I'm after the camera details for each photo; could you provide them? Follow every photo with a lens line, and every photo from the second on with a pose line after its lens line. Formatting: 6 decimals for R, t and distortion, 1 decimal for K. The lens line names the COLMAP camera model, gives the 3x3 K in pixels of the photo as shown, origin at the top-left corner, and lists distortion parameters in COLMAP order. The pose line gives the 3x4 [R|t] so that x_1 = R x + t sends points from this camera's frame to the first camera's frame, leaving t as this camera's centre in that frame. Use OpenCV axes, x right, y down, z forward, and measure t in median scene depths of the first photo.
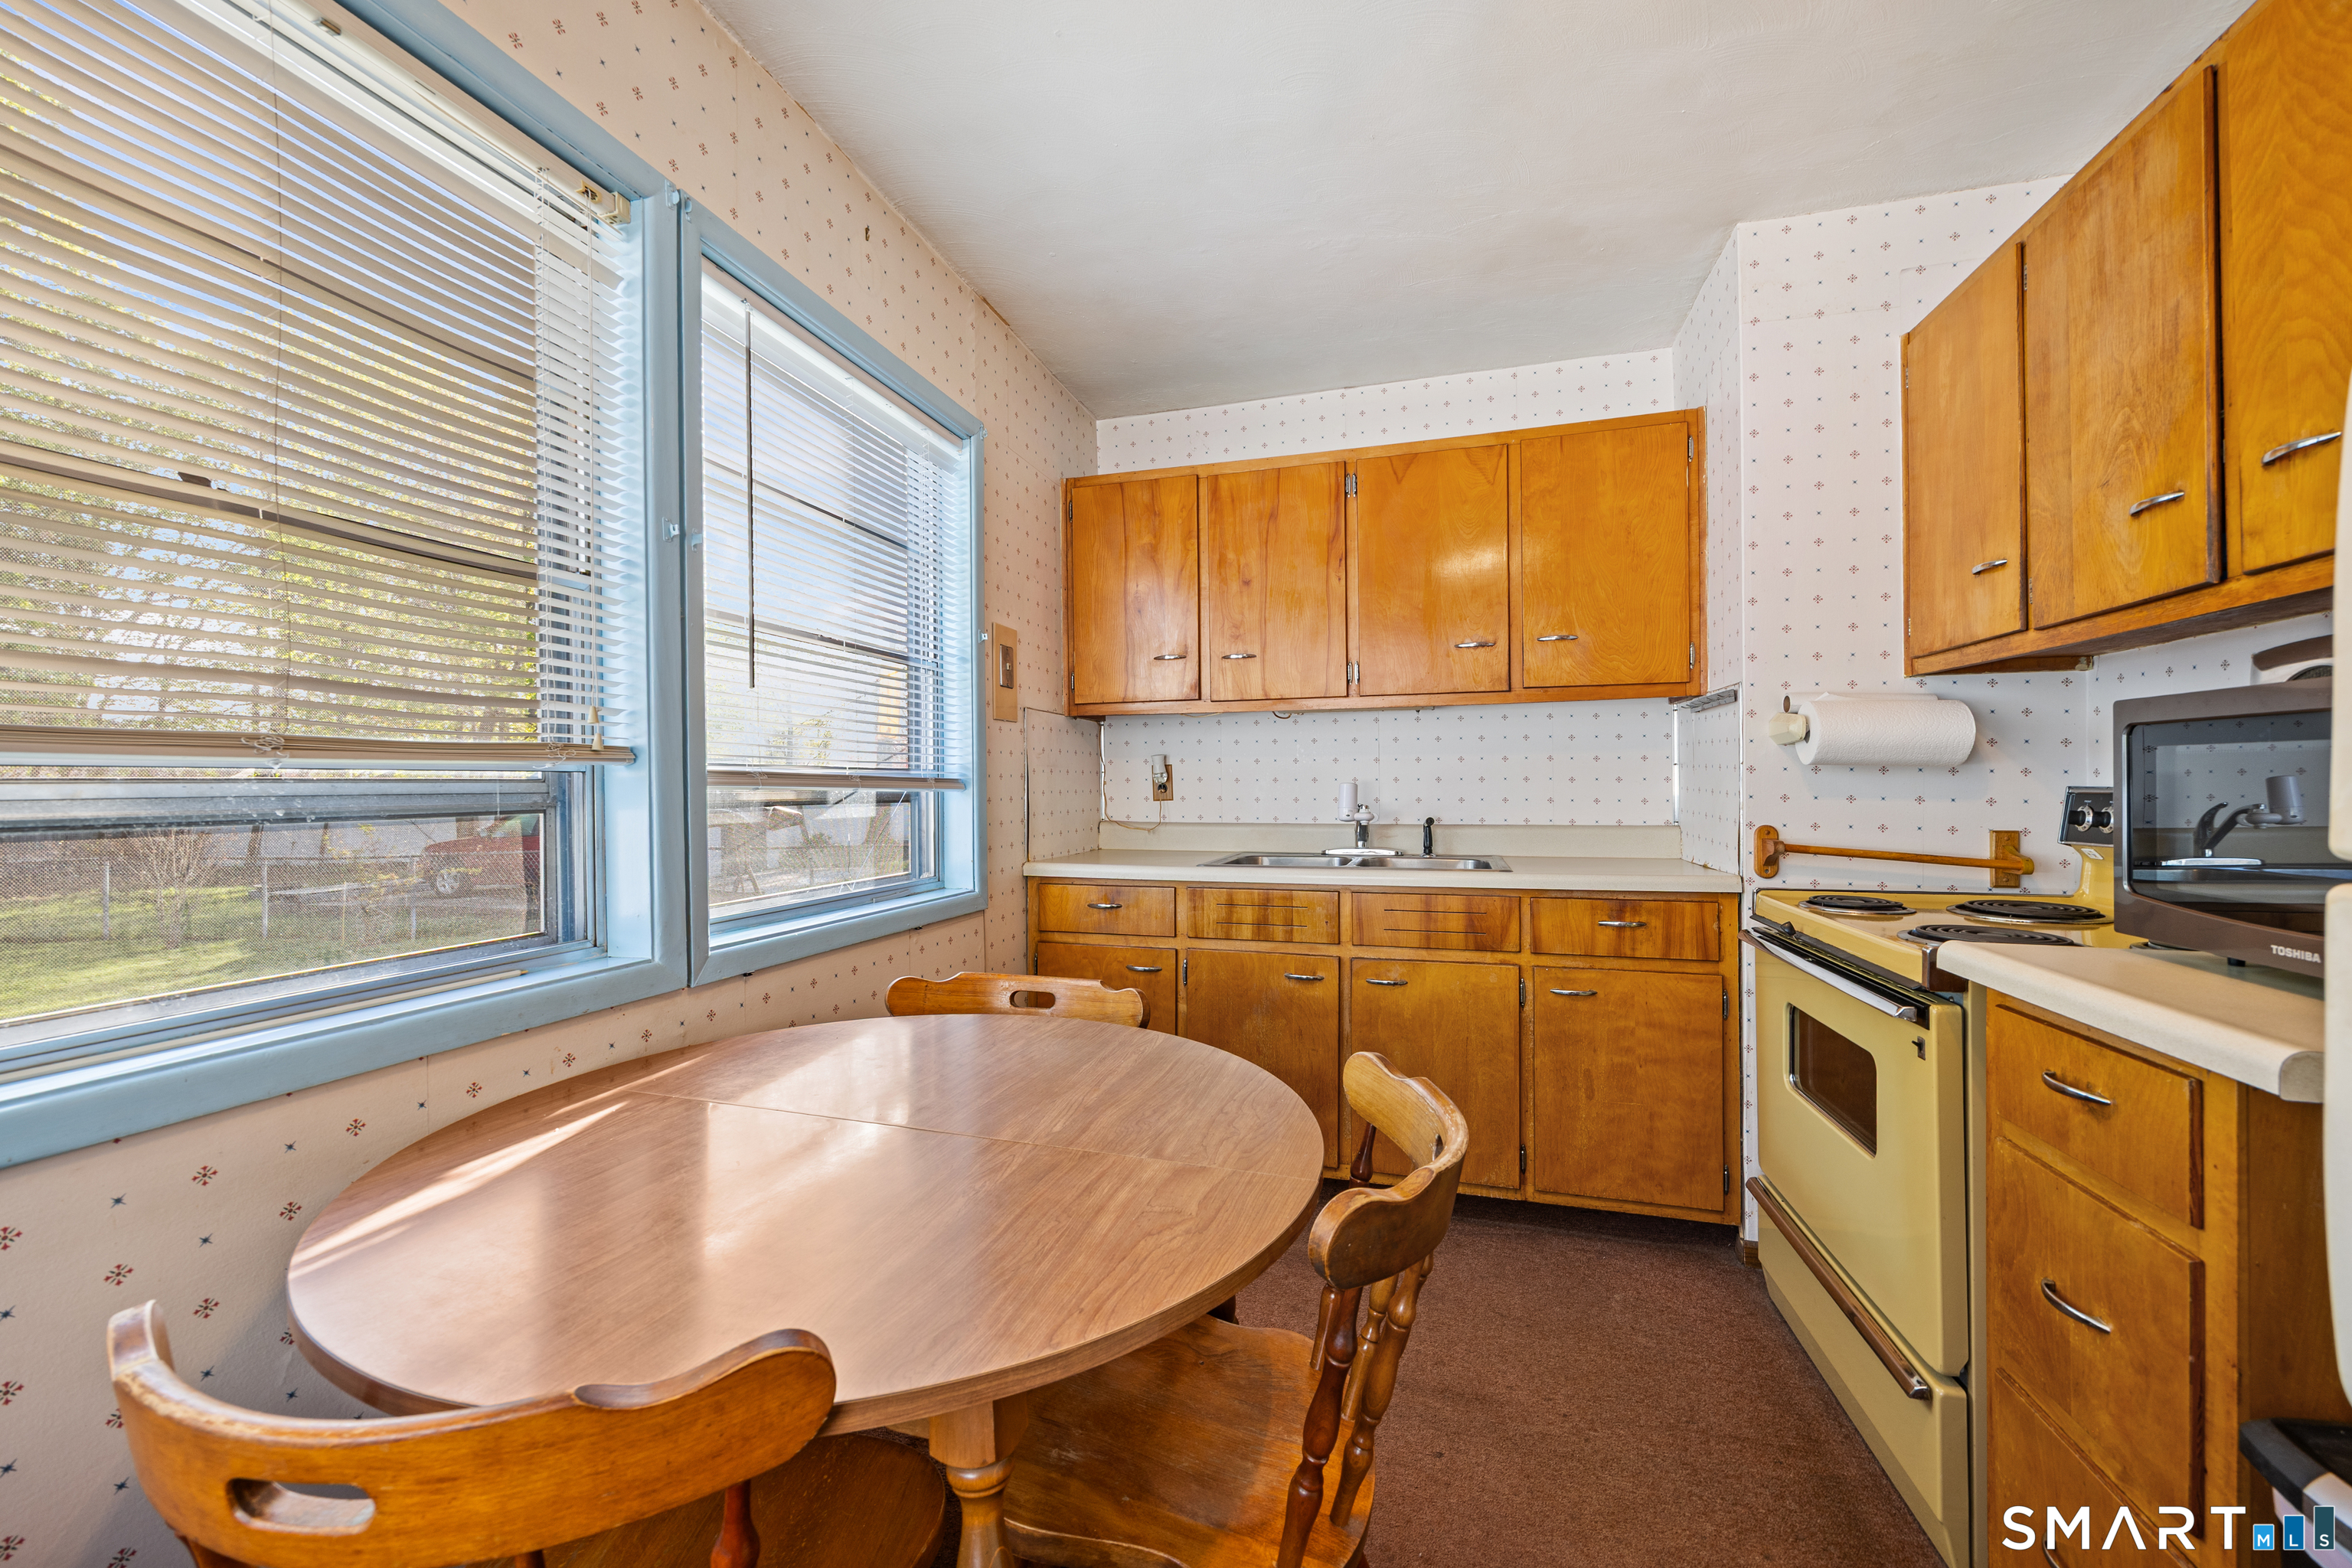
lens RADIAL K [[923.6, 0, 1151.8], [0, 923.6, 781.6], [0, 0, 1]] dist [-0.001247, -0.000842]
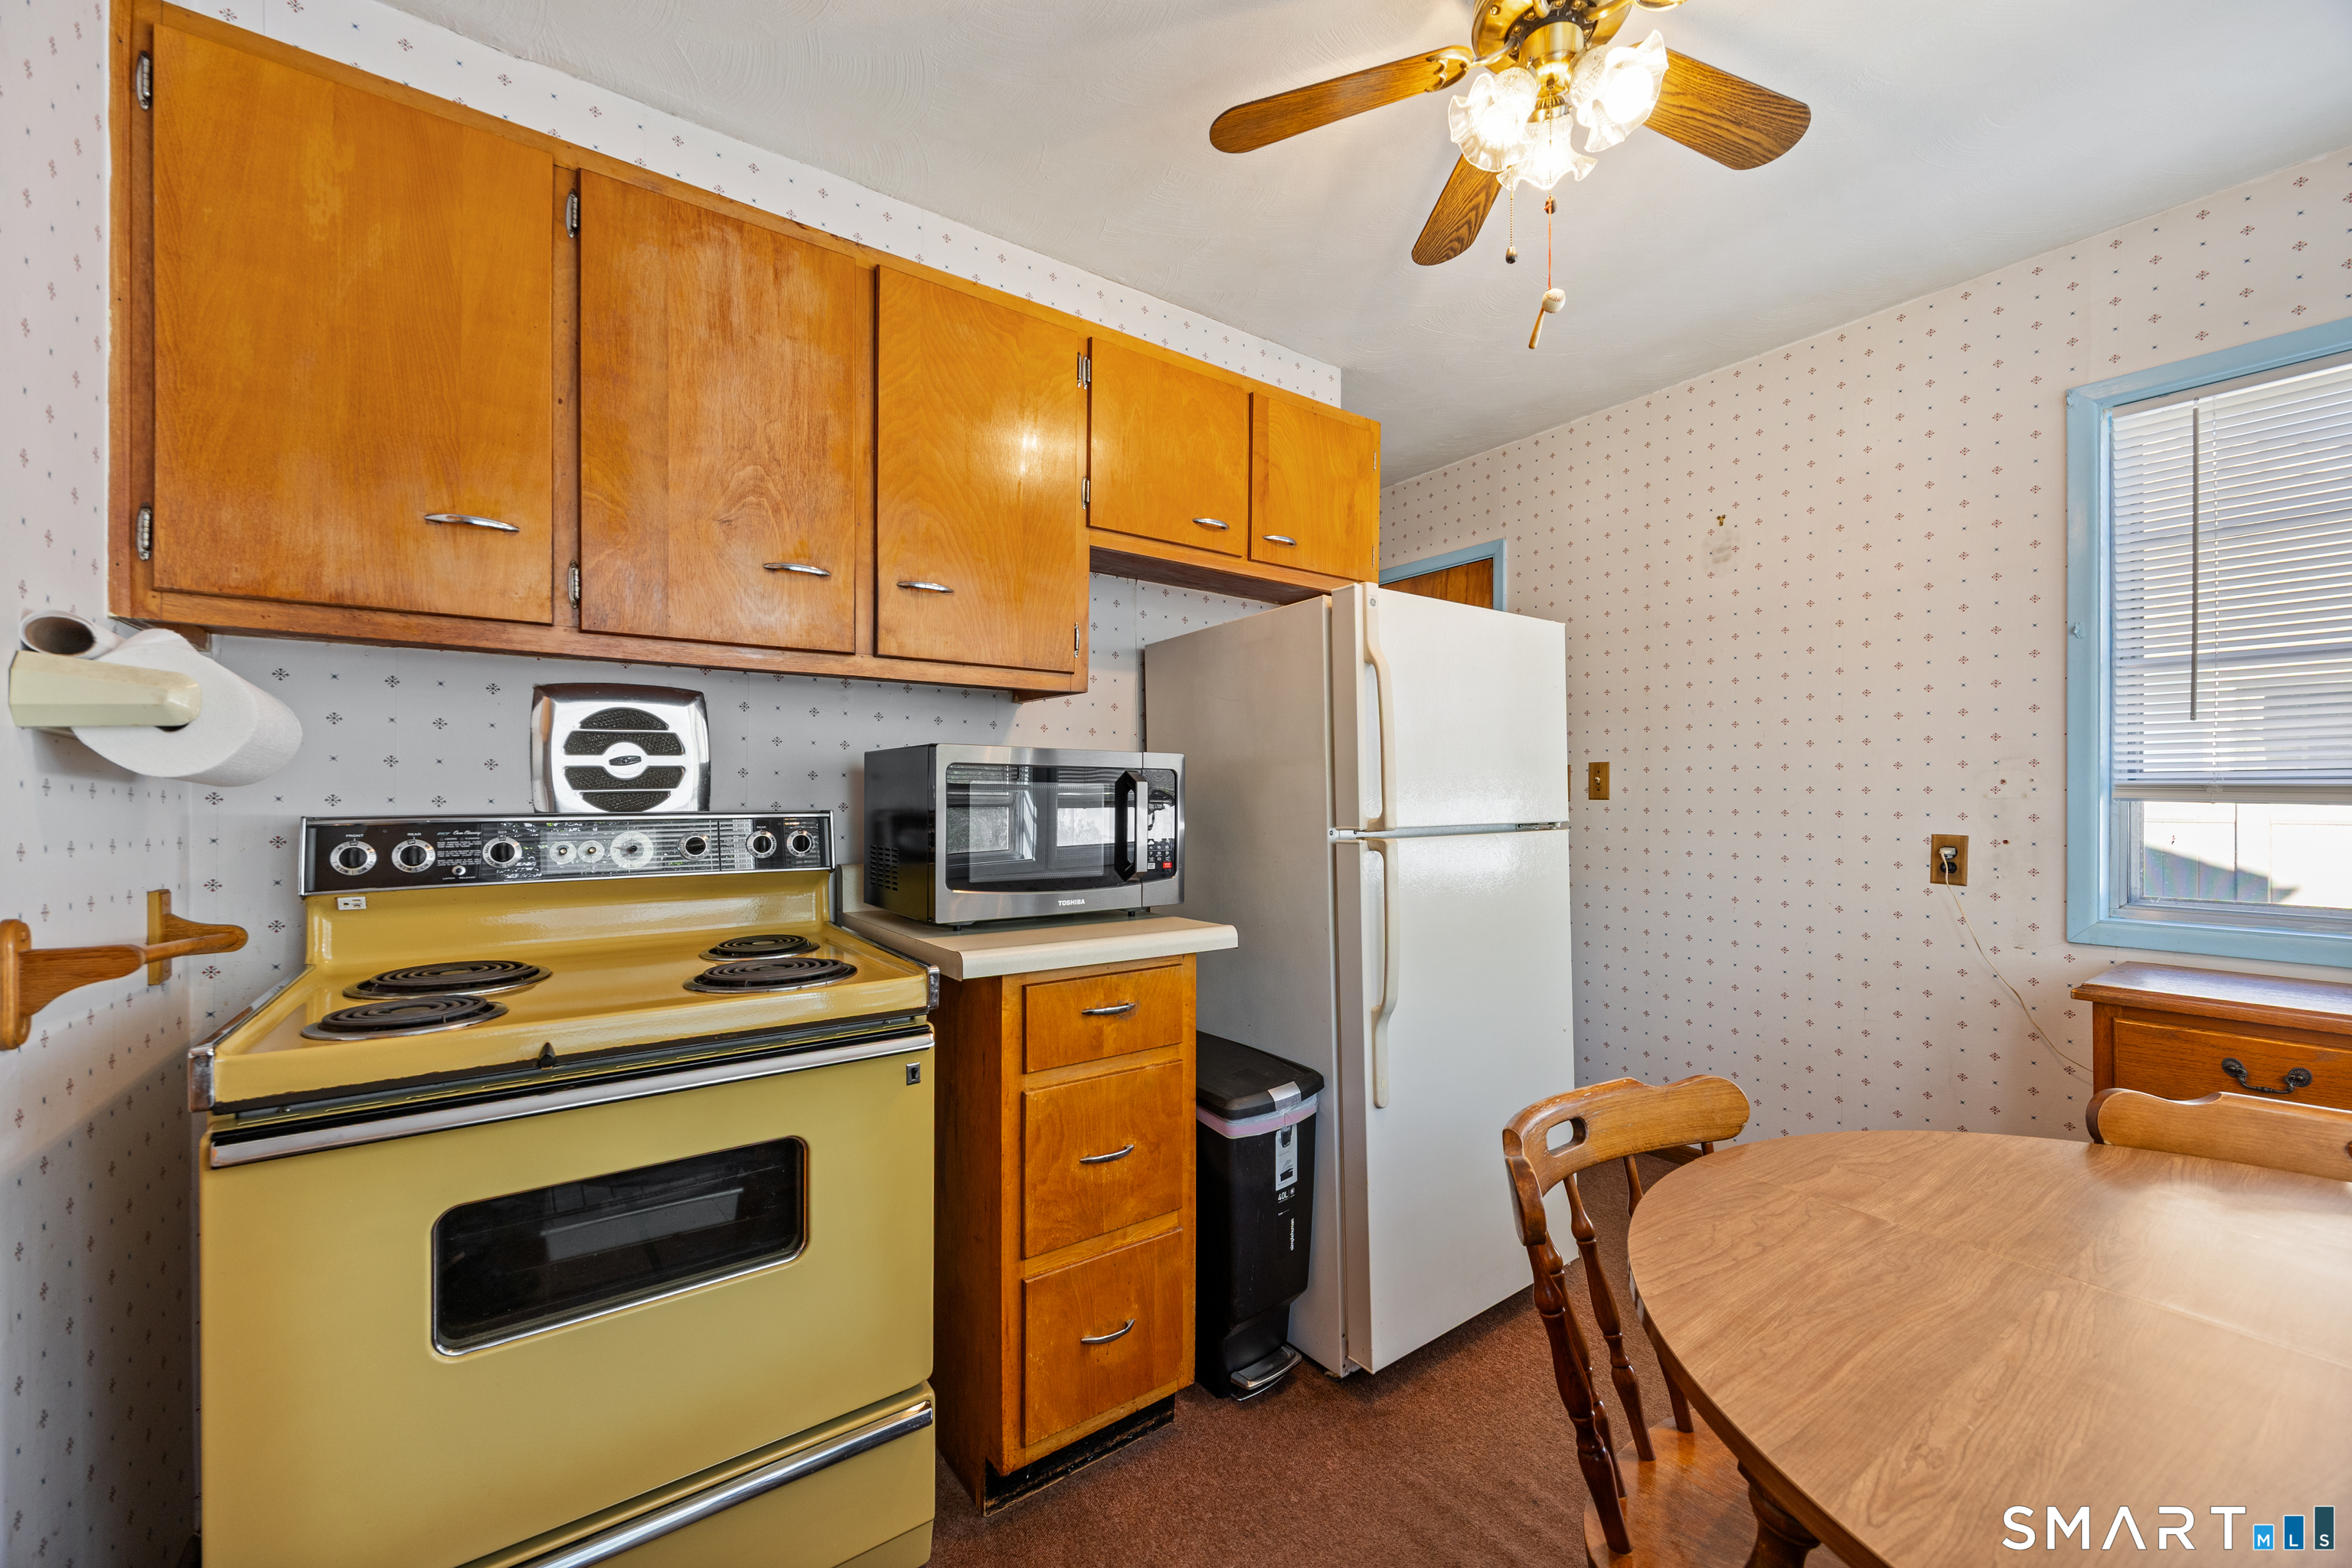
lens RADIAL K [[923.6, 0, 1169.3], [0, 923.6, 796.3], [0, 0, 1]] dist [-0.001247, -0.000842]
pose [[-0.796250, 0.005700, 0.604941, 0.005659], [0.003915, 0.999983, -0.004270, -0.007047], [-0.604955, -0.001032, -0.796259, 1.770883]]
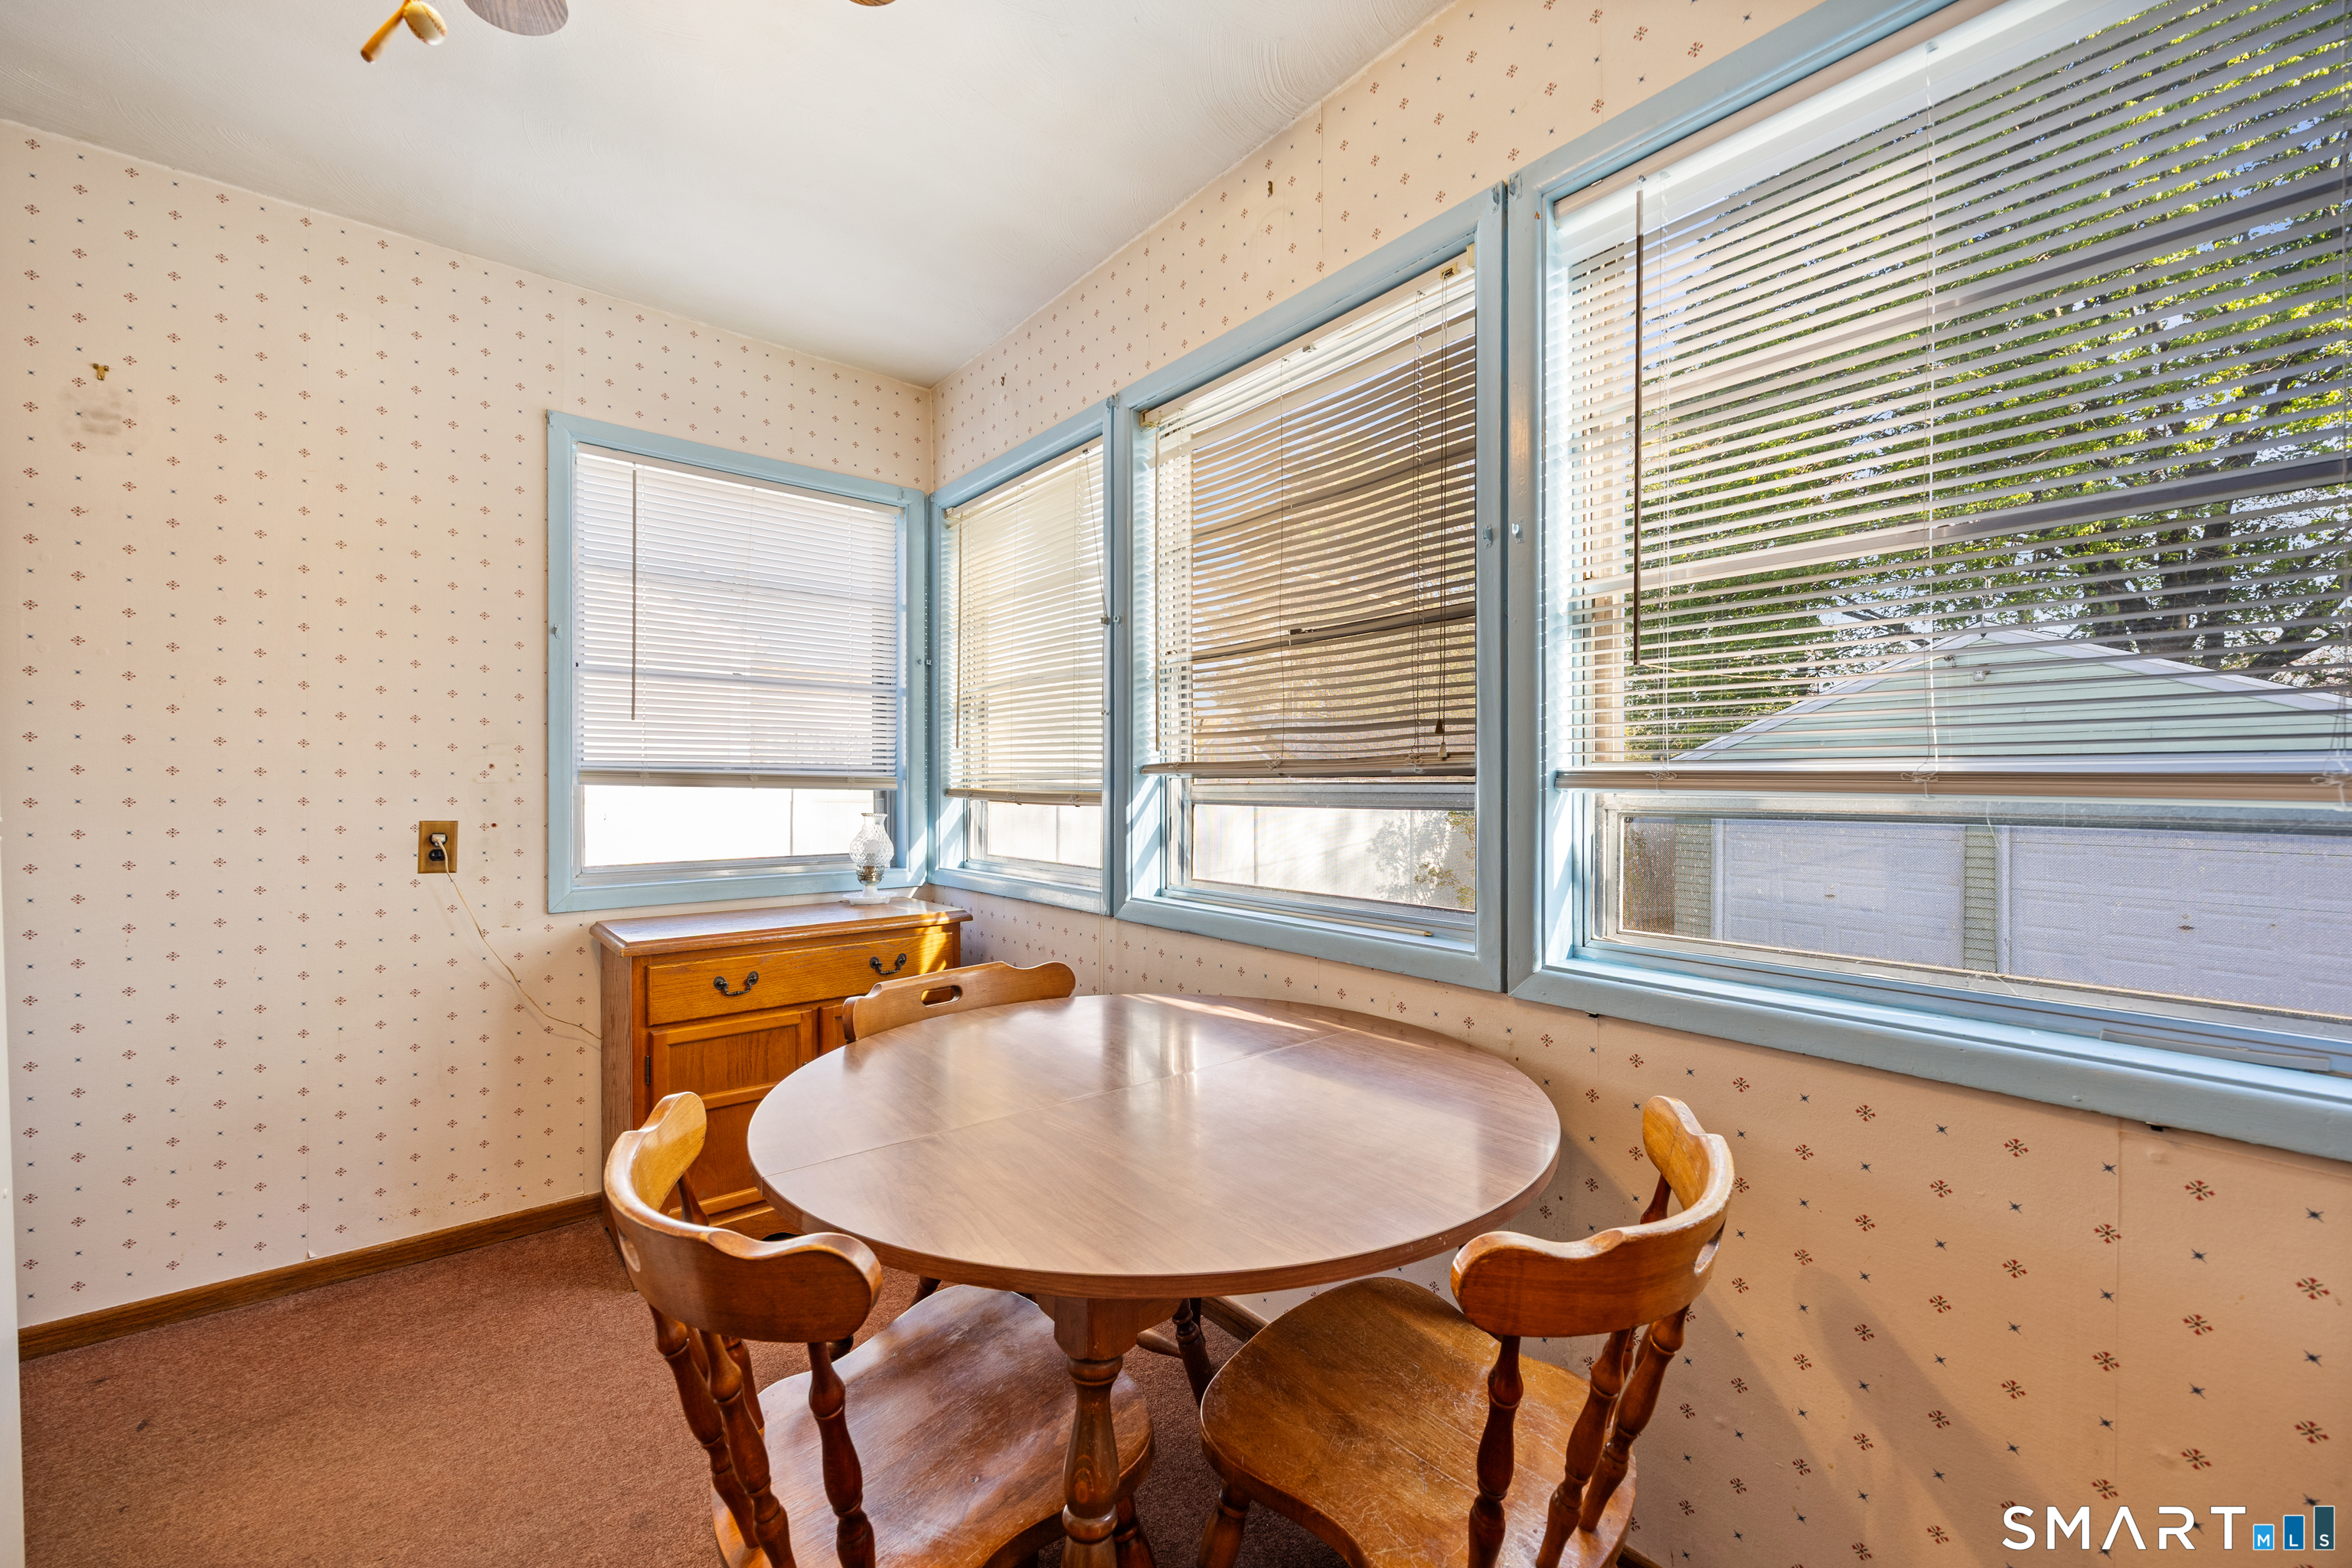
lens RADIAL K [[923.6, 0, 1186.7], [0, 923.6, 788.9], [0, 0, 1]] dist [-0.001247, -0.000842]
pose [[-0.528698, 0.008458, -0.848768, 0.615401], [0.002015, 0.999960, 0.008710, -0.004907], [0.848808, 0.002894, -0.528694, 1.501050]]
